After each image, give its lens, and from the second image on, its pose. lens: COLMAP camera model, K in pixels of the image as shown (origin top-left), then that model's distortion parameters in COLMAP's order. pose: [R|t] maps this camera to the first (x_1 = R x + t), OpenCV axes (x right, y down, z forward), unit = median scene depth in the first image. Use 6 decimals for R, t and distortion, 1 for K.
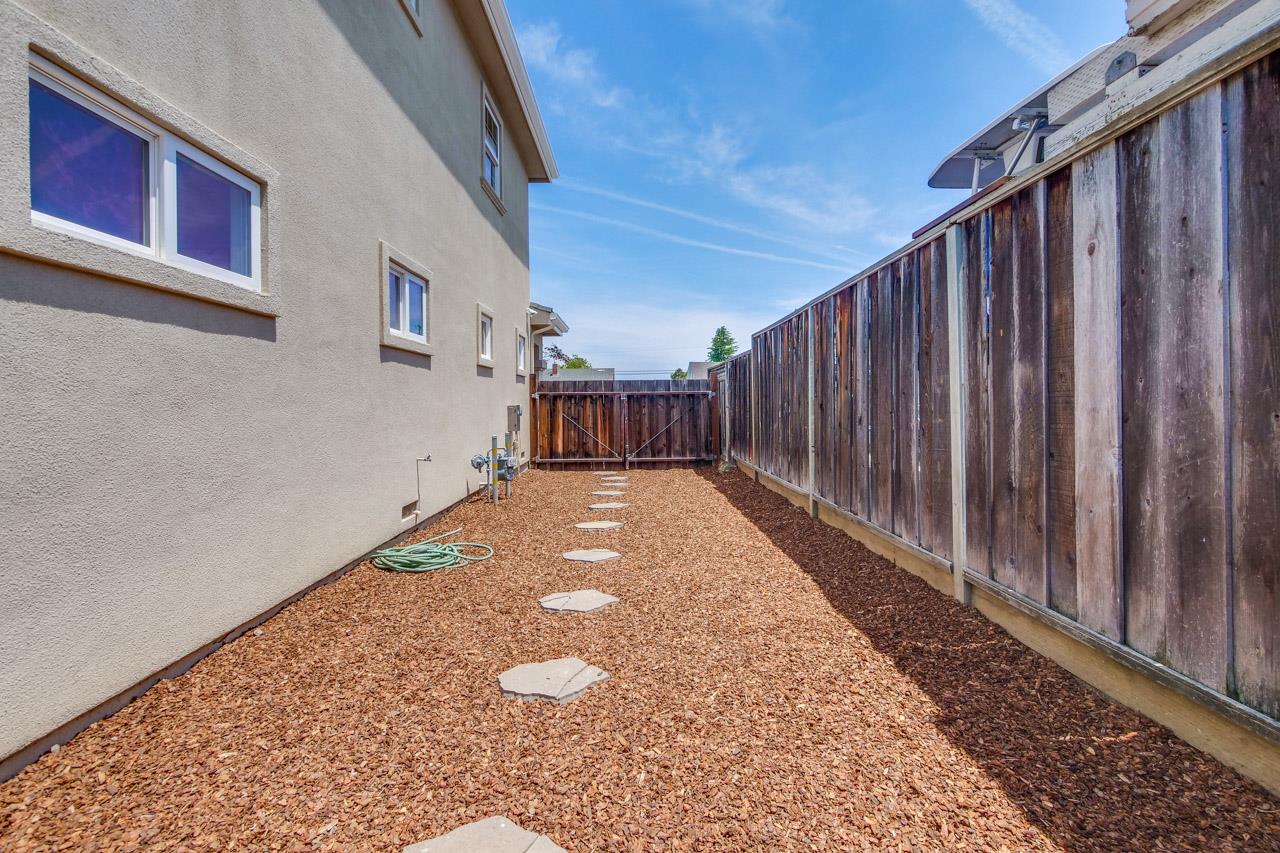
lens RADIAL K [[550.3, 0, 647.5], [0, 550.3, 412.6], [0, 0, 1]] dist [0.000017, 0.000498]
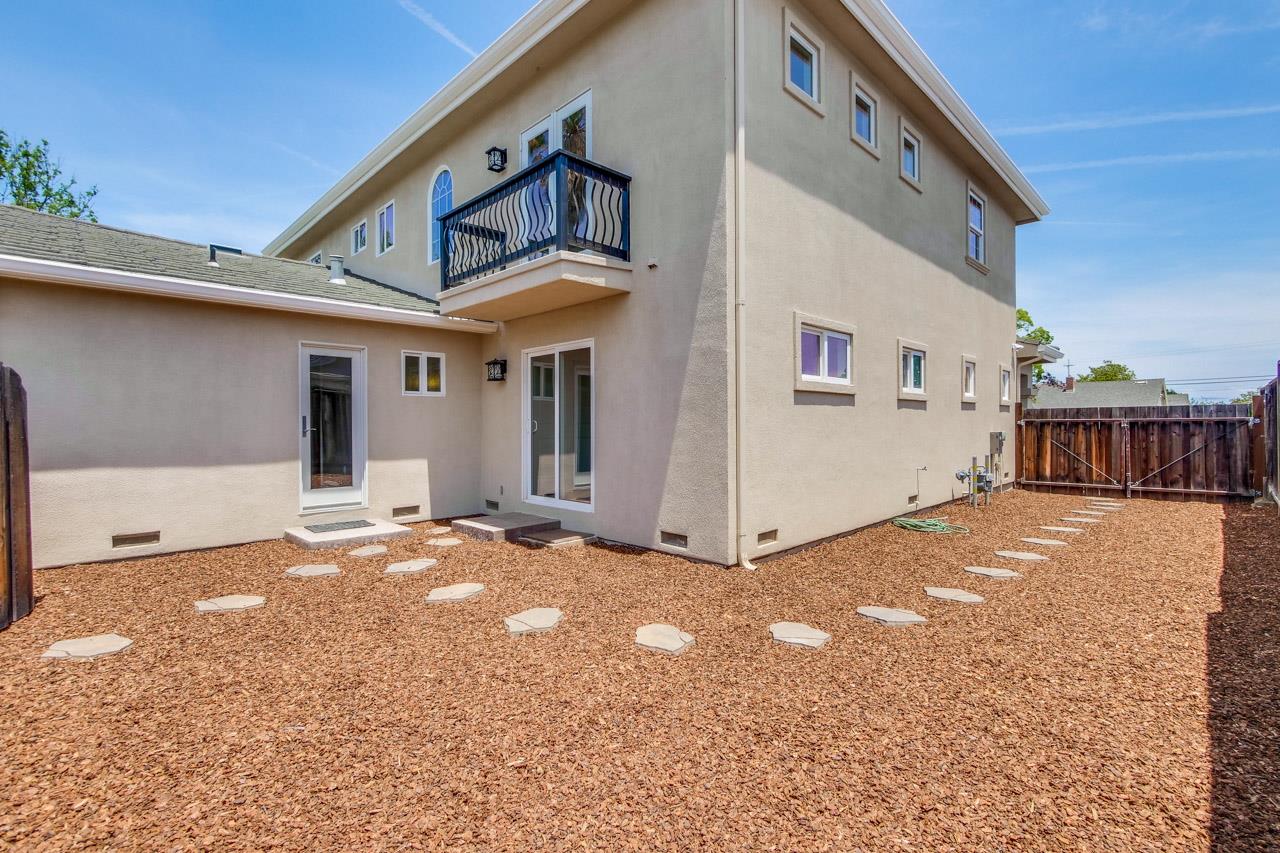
lens RADIAL K [[577.5, 0, 640.0], [0, 577.5, 426.5], [0, 0, 1]] dist [-0.002666, -0.000101]
pose [[0.683447, 0.005152, -0.729982, 0.118054], [-0.011810, 0.999922, -0.004000, -0.009494], [0.729905, 0.011355, 0.683455, -0.344663]]
